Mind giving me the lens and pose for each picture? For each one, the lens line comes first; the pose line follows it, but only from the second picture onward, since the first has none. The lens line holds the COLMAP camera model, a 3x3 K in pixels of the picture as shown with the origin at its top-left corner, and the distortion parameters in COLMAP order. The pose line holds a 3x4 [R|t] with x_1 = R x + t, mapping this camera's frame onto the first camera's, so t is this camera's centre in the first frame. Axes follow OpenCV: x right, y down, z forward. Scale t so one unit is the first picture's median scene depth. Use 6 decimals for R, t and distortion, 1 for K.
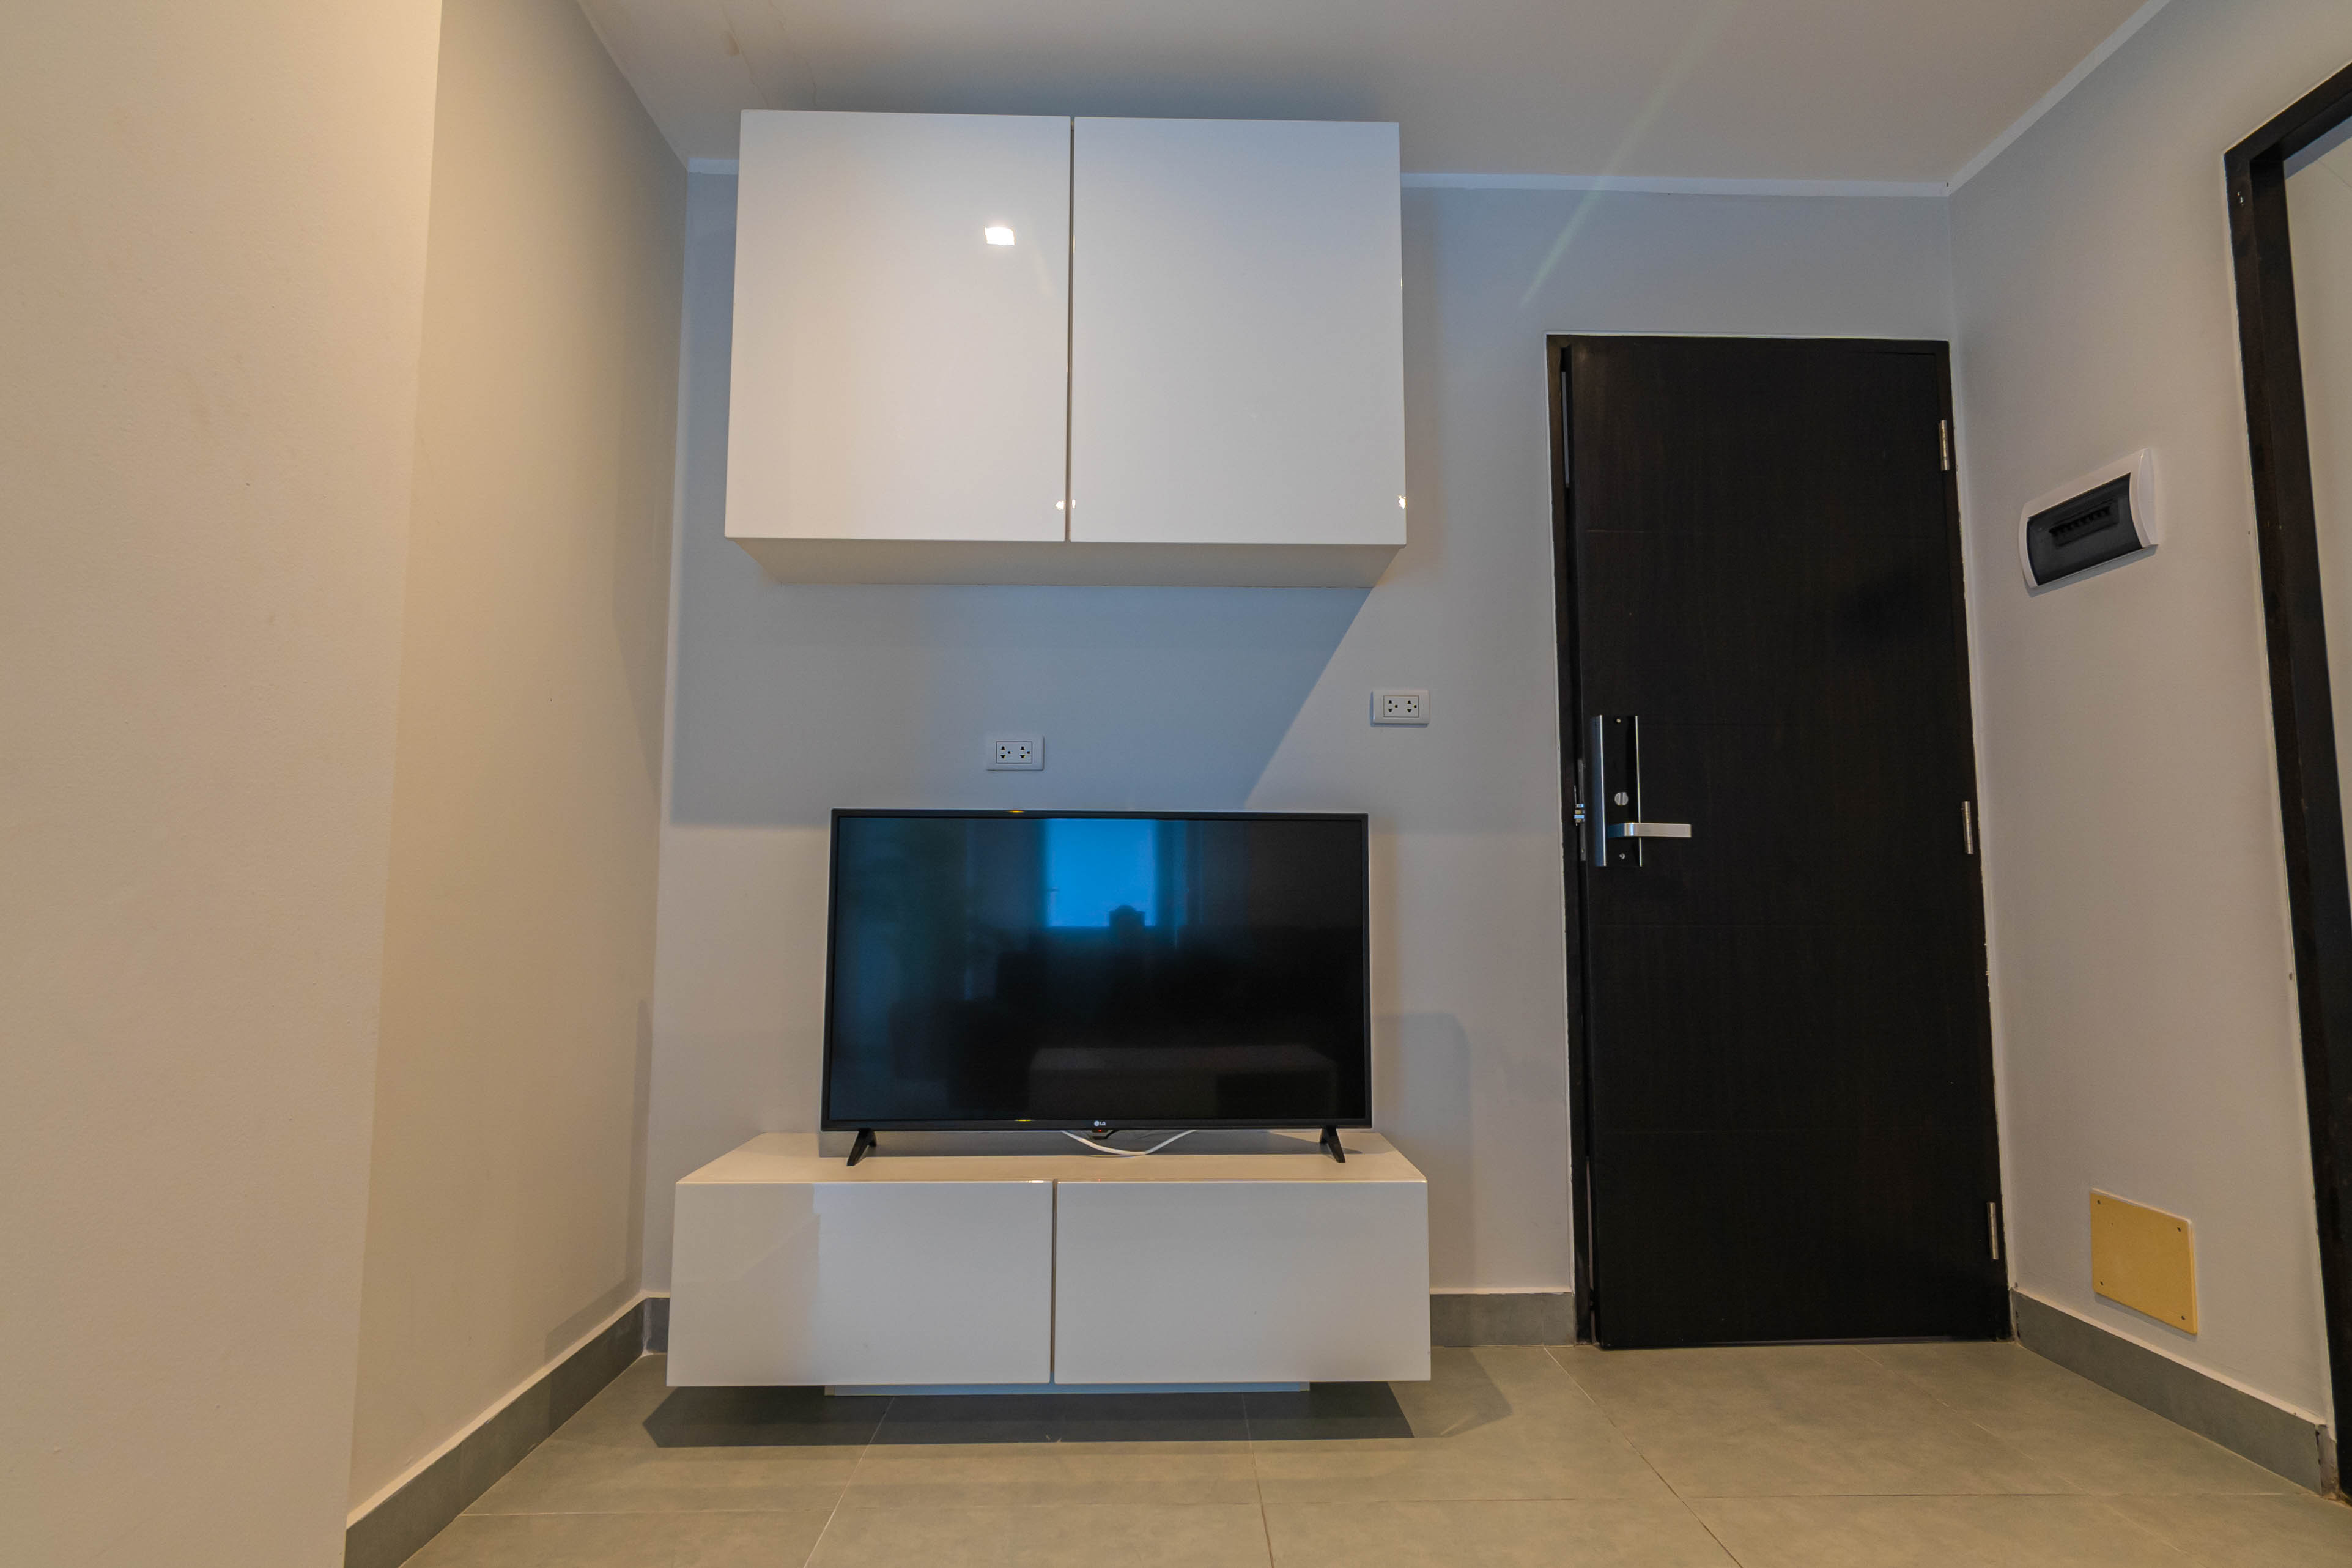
lens RADIAL K [[1181.7, 0, 1180.7], [0, 1181.7, 797.8], [0, 0, 1]] dist [-0.001782, 0.000914]
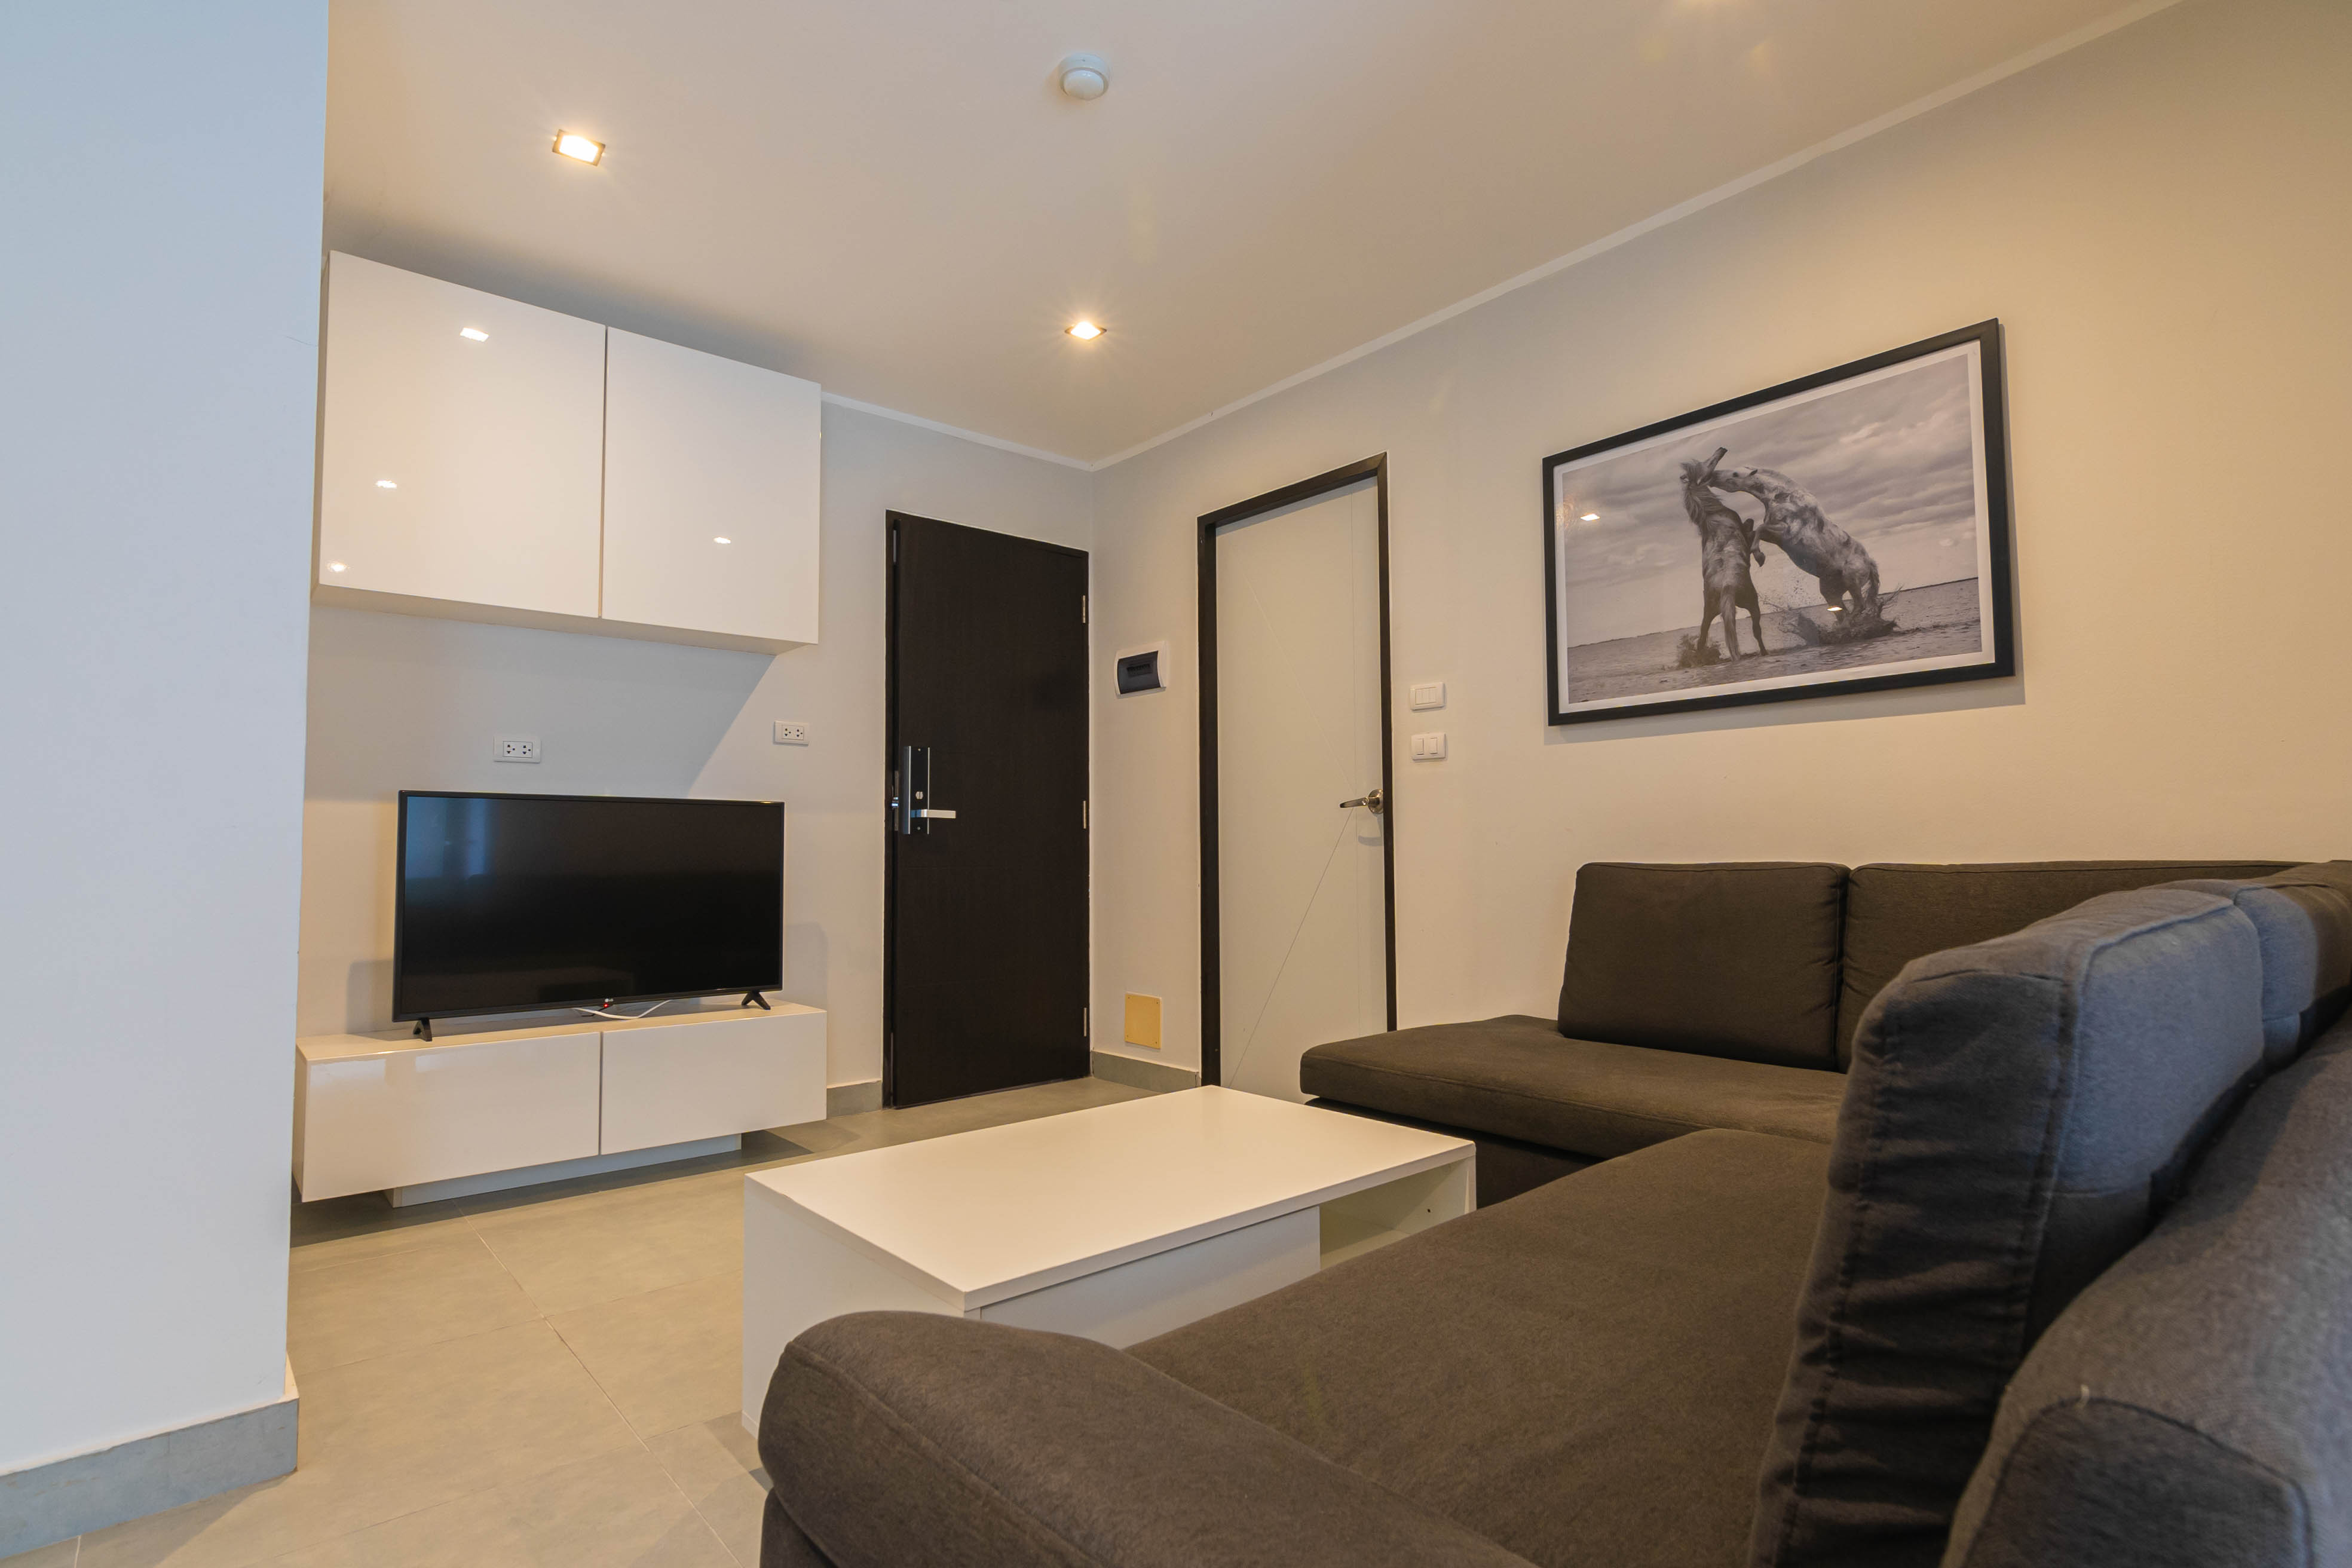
lens RADIAL K [[1148.6, 0, 1184.8], [0, 1148.6, 793.8], [0, 0, 1]] dist [-0.002867, -0.000039]
pose [[0.772524, 0.027600, 0.634386, -0.402120], [-0.051273, 0.998504, 0.018996, -0.053941], [-0.632913, -0.047202, 0.772783, -0.557435]]
